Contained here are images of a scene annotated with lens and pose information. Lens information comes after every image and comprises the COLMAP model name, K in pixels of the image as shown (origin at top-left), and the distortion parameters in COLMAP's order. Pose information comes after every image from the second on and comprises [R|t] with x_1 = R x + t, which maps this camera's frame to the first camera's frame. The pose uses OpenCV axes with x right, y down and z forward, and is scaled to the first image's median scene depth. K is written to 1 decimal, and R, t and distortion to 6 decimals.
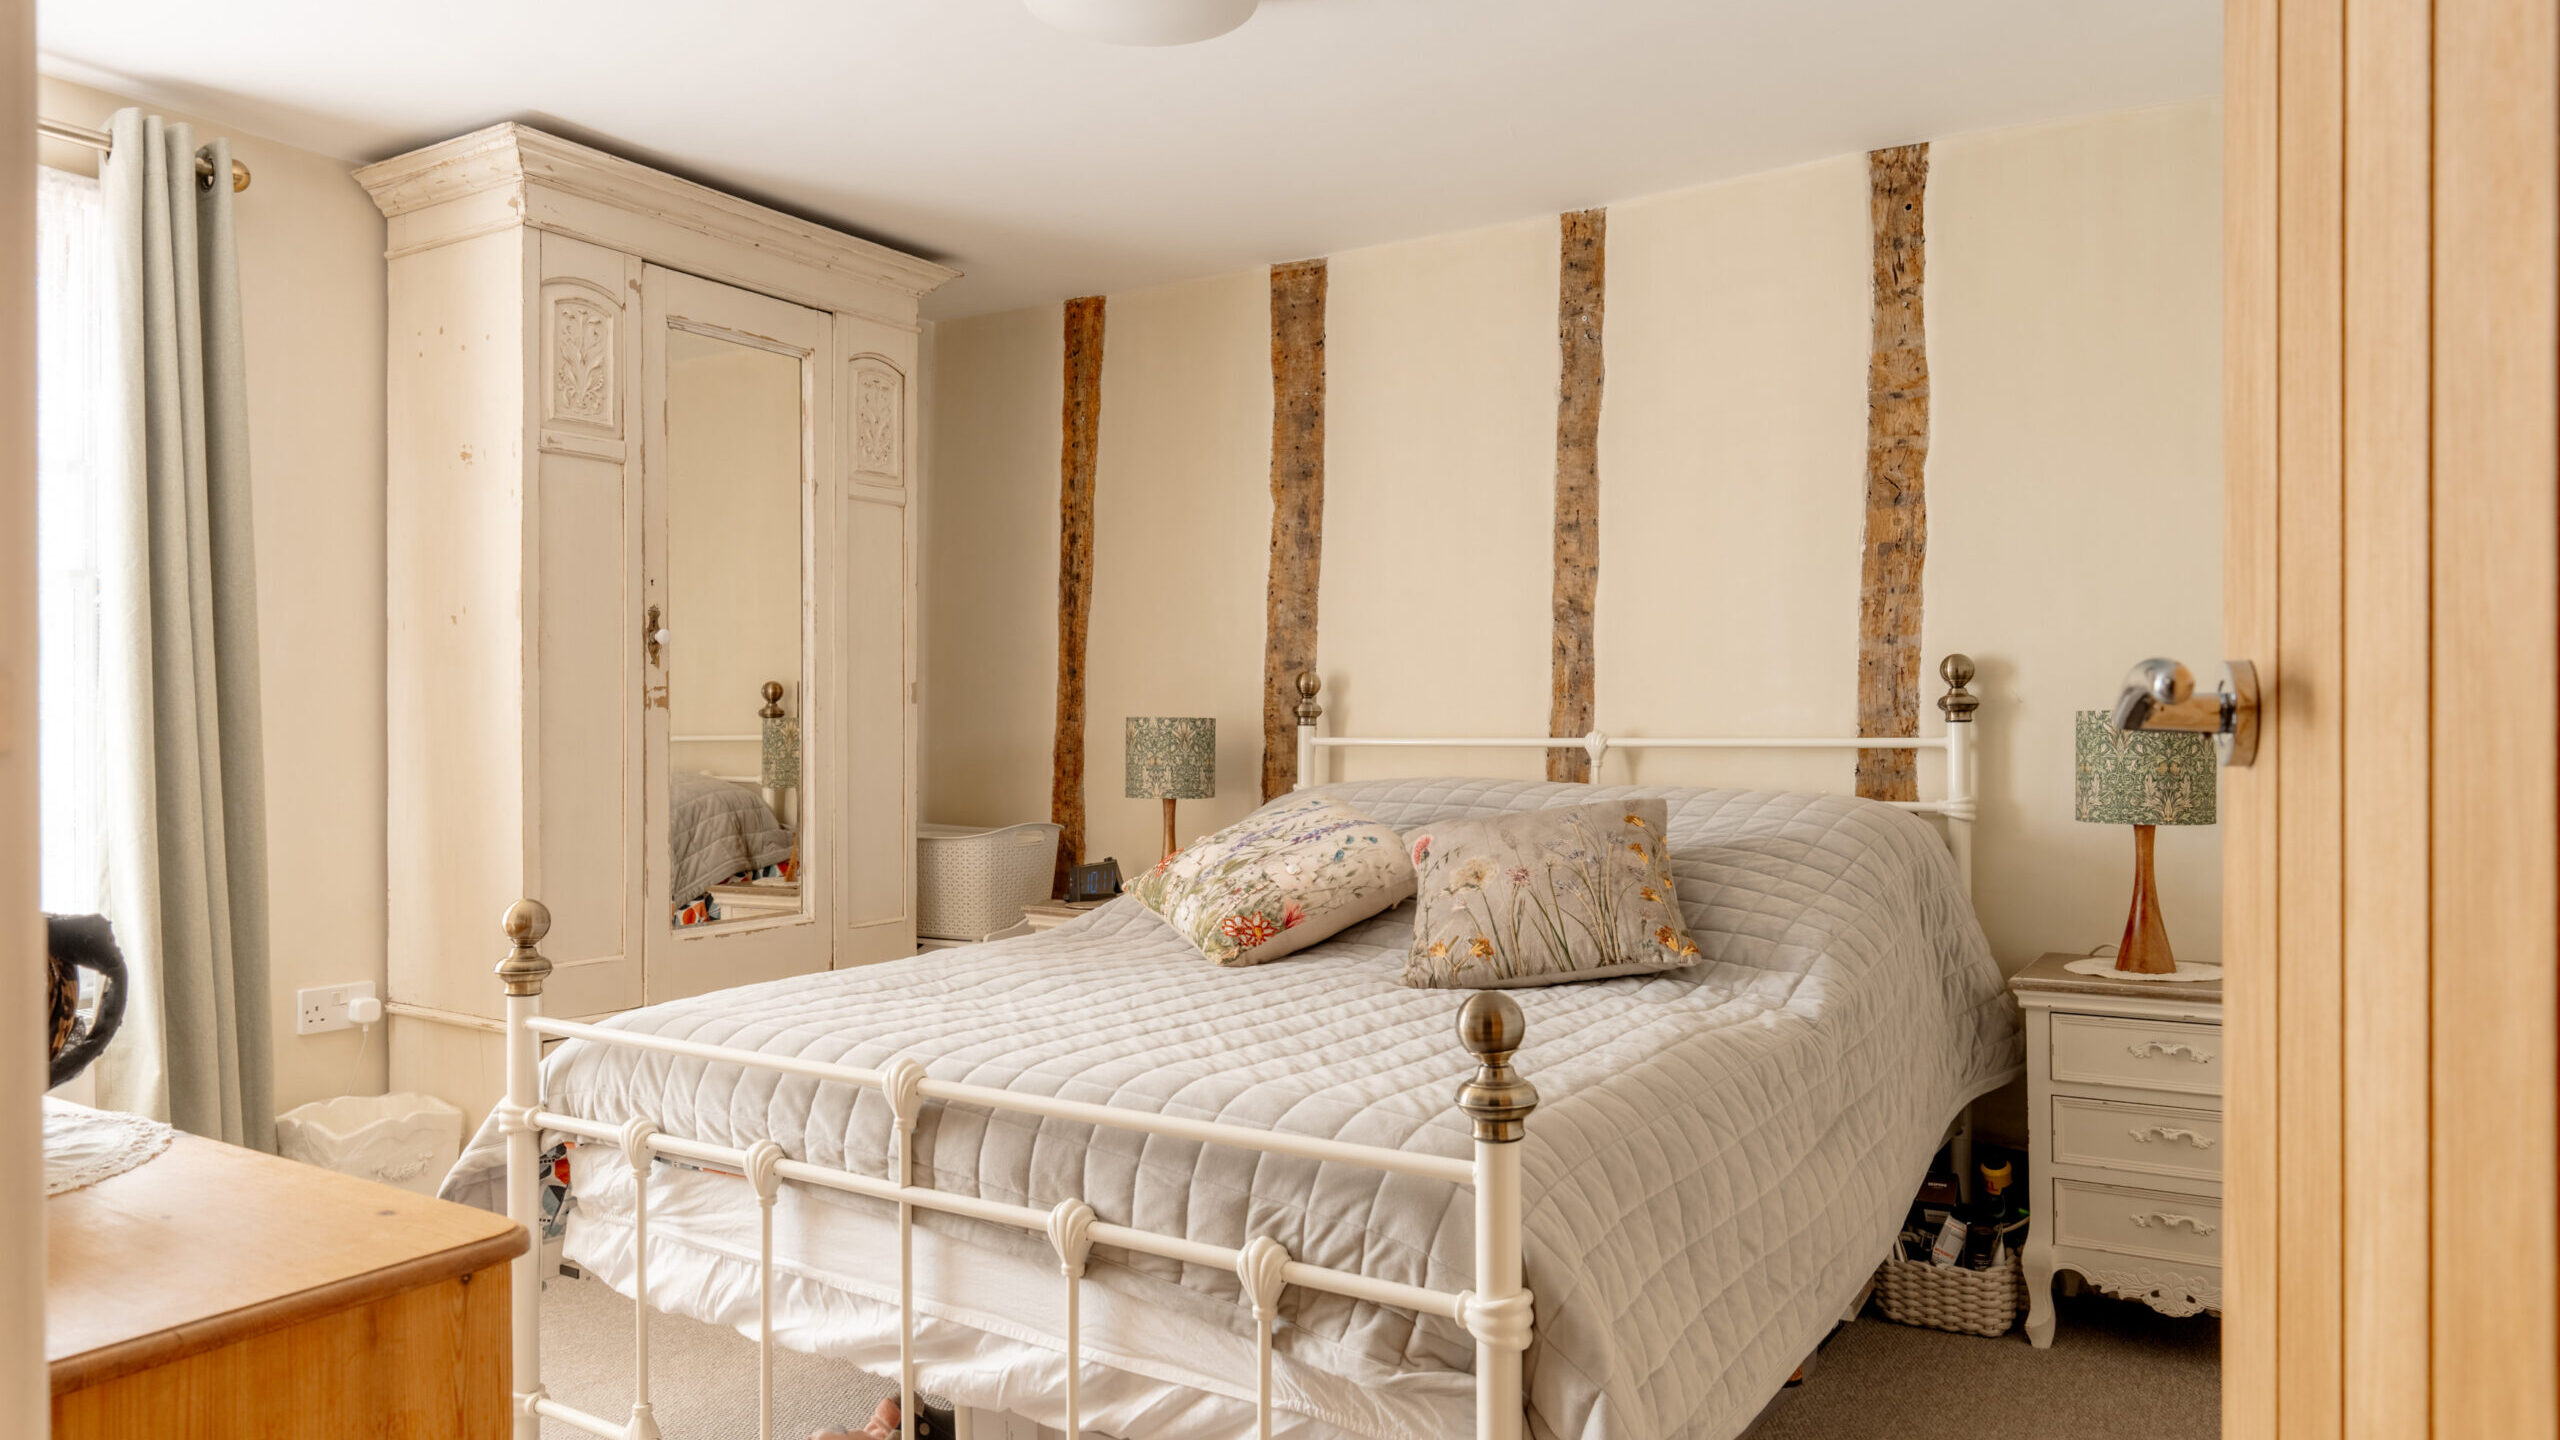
lens RADIAL K [[1699.3, 0, 1281.3], [0, 1699.3, 718.6], [0, 0, 1]] dist [-0.005391, 0.009038]
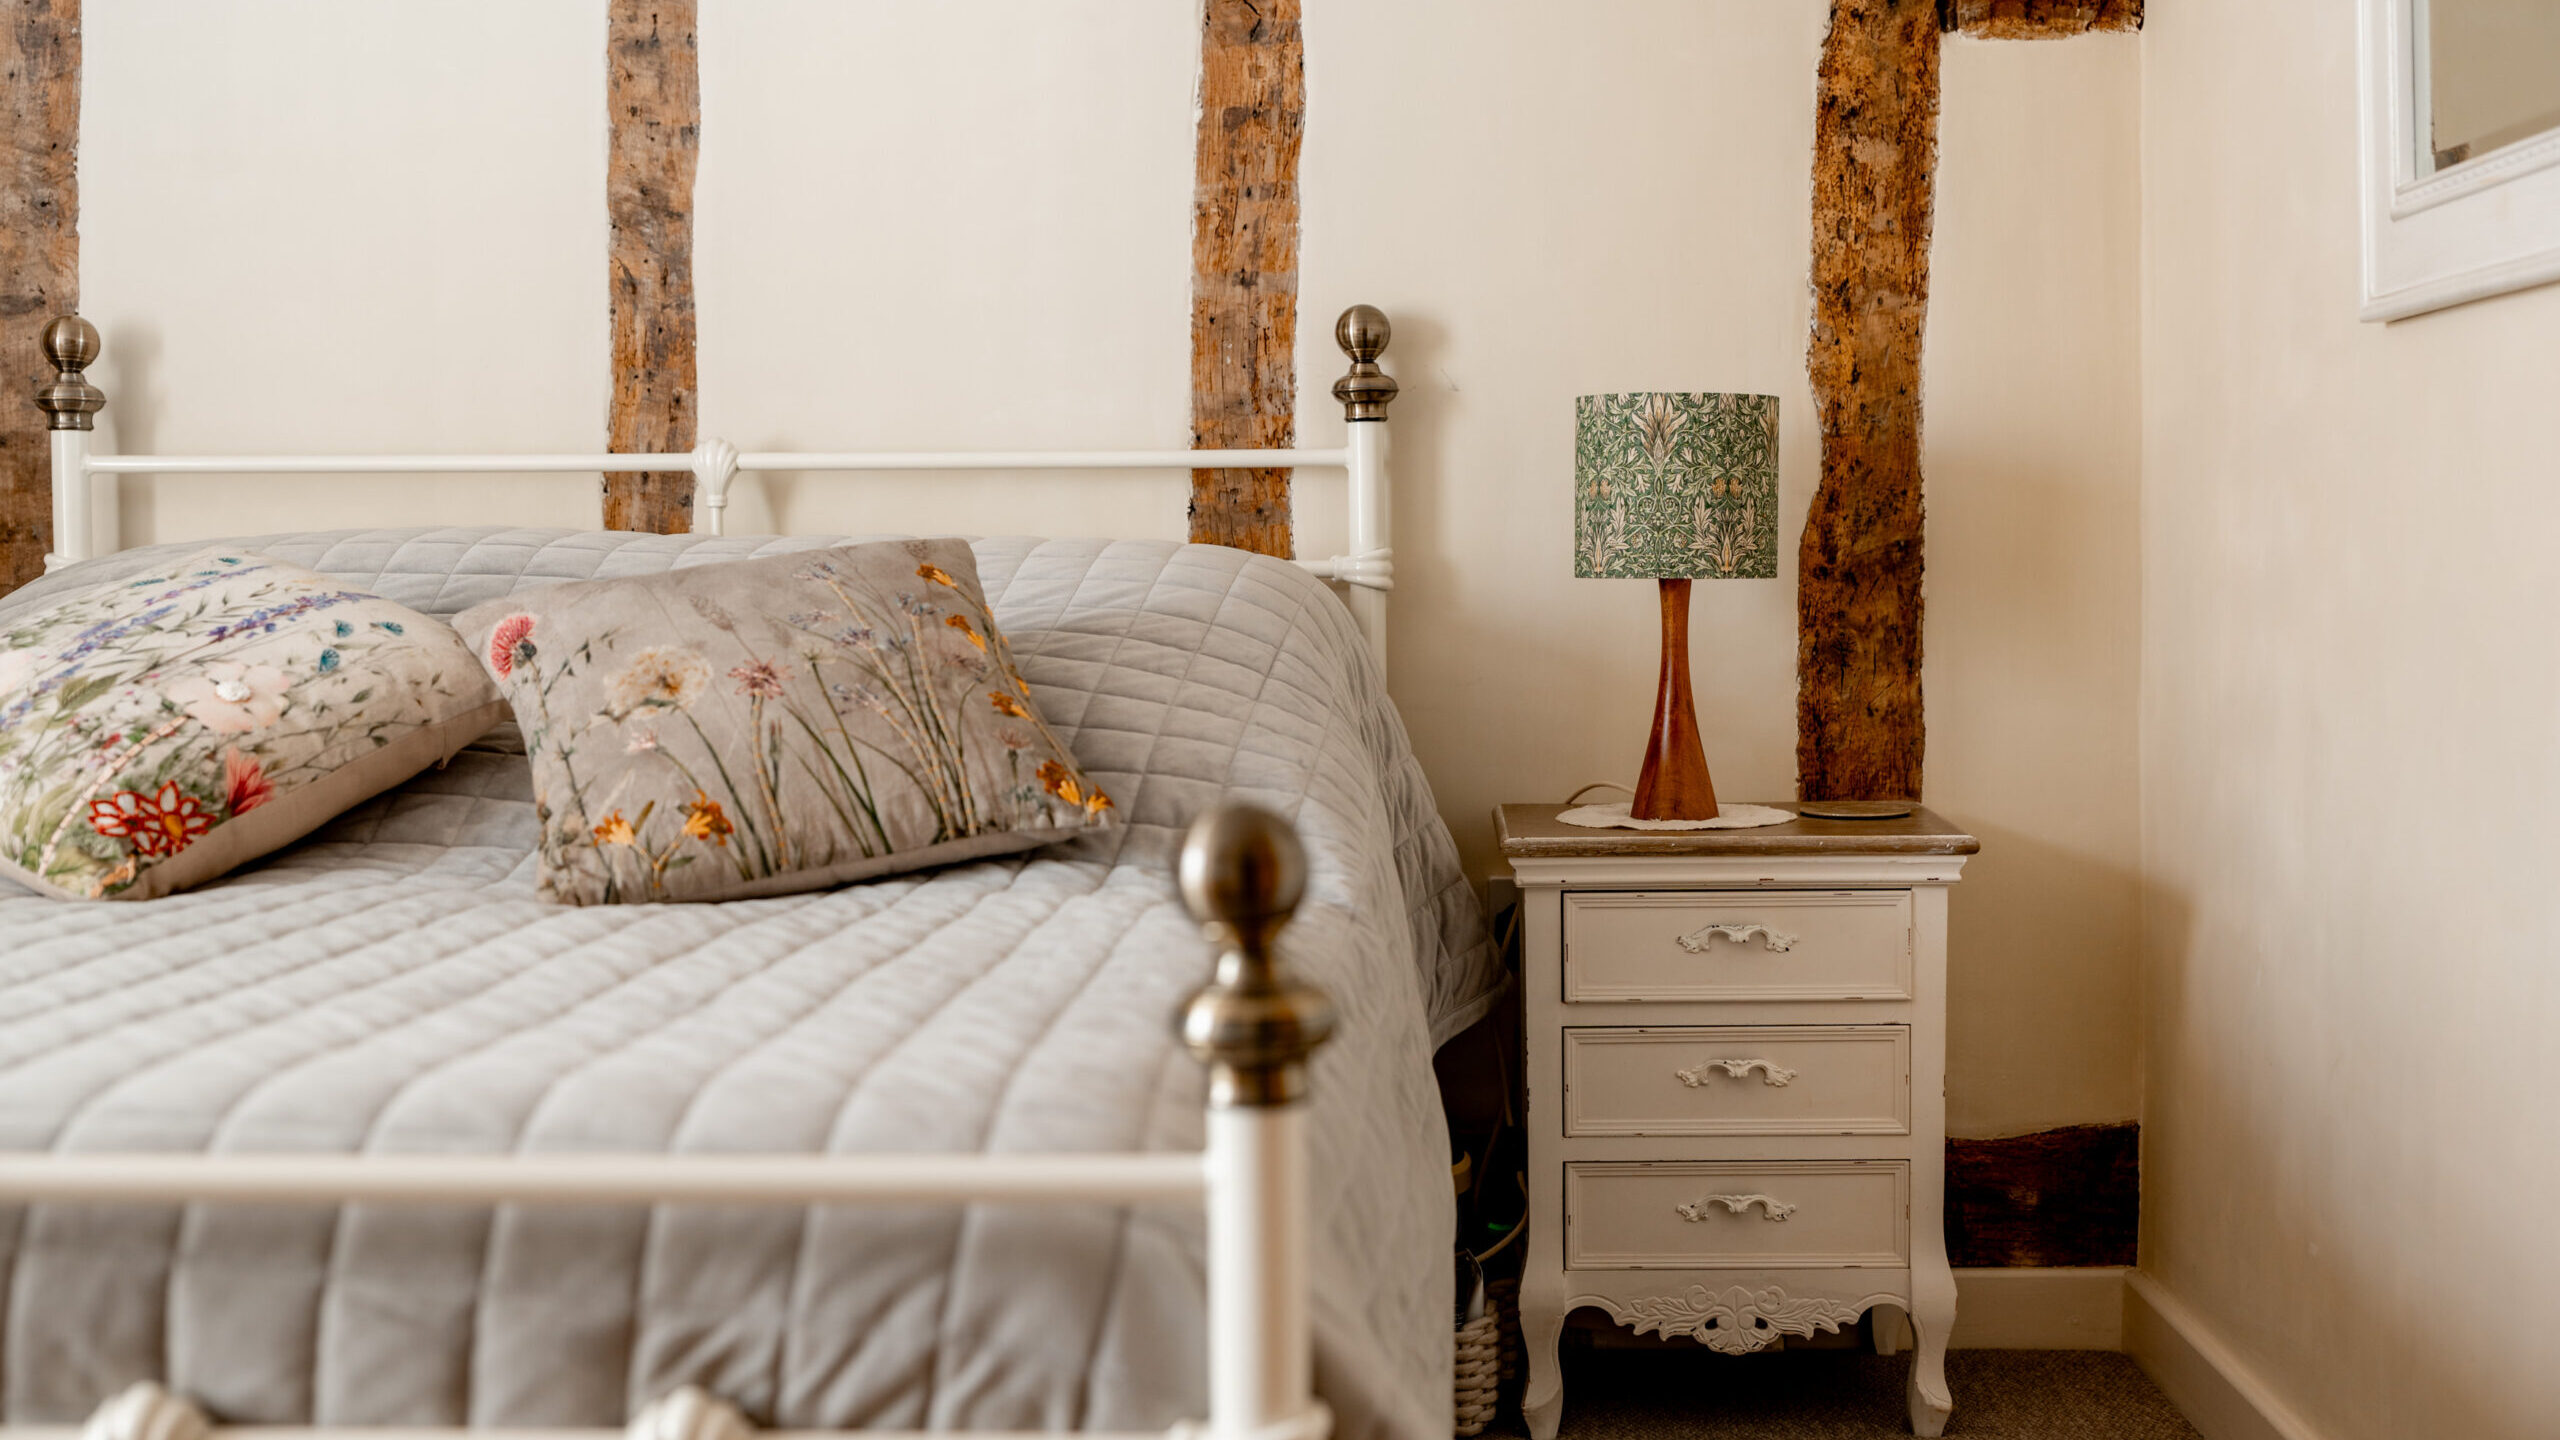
lens RADIAL K [[2932.4, 0, 1281.7], [0, 2932.4, 726.7], [0, 0, 1]] dist [-0.007815, 0.000000]
pose [[0.849473, -0.030852, 0.526729, -0.178359], [-0.000123, 0.998277, 0.058671, 0.052848], [-0.527632, -0.049905, 0.848006, 0.169210]]
